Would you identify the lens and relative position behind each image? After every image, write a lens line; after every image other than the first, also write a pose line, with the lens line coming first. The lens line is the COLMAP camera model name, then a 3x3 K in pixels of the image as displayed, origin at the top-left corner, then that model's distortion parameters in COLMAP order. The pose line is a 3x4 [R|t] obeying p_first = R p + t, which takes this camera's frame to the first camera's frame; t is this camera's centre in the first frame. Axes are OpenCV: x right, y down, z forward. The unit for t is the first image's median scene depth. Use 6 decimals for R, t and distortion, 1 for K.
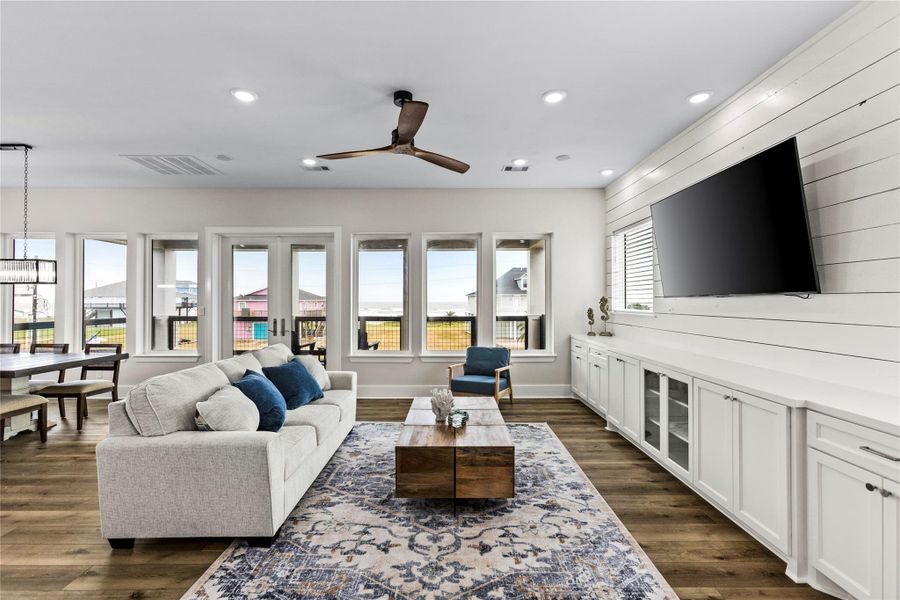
lens RADIAL K [[401.6, 0, 451.2], [0, 401.6, 294.0], [0, 0, 1]] dist [-0.016352, 0.011839]
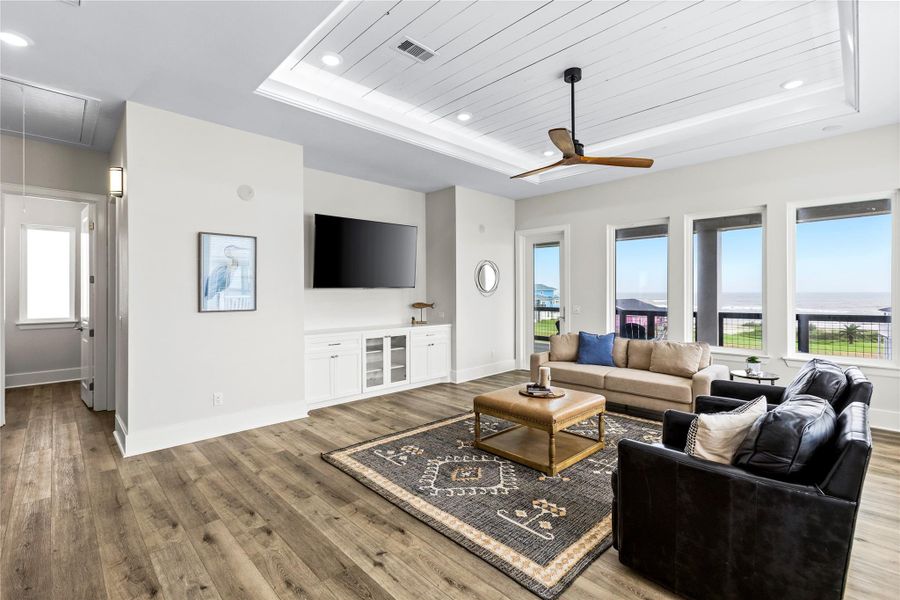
lens RADIAL K [[401.6, 0, 451.2], [0, 401.6, 294.0], [0, 0, 1]] dist [-0.016352, 0.011839]
pose [[-0.692908, 0.007479, 0.720987, -0.656947], [-0.006787, 0.999834, -0.016894, 0.035859], [-0.720994, -0.016599, -0.692742, 1.473456]]
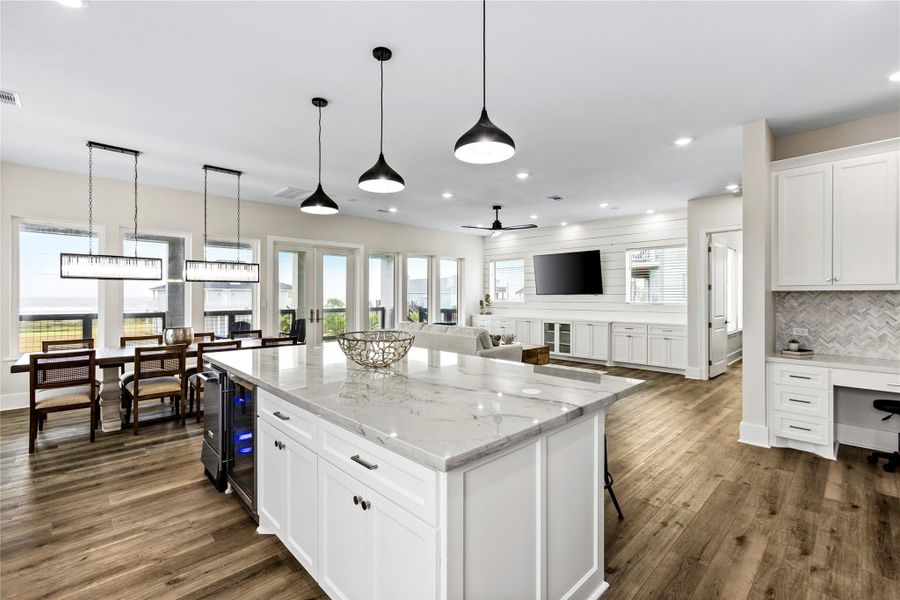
lens RADIAL K [[401.6, 0, 451.2], [0, 401.6, 294.0], [0, 0, 1]] dist [-0.016352, 0.011839]
pose [[0.719453, 0.005450, 0.694520, -1.427513], [-0.013121, 0.999897, 0.005746, -0.003625], [-0.694417, -0.013247, 0.719451, -0.361366]]
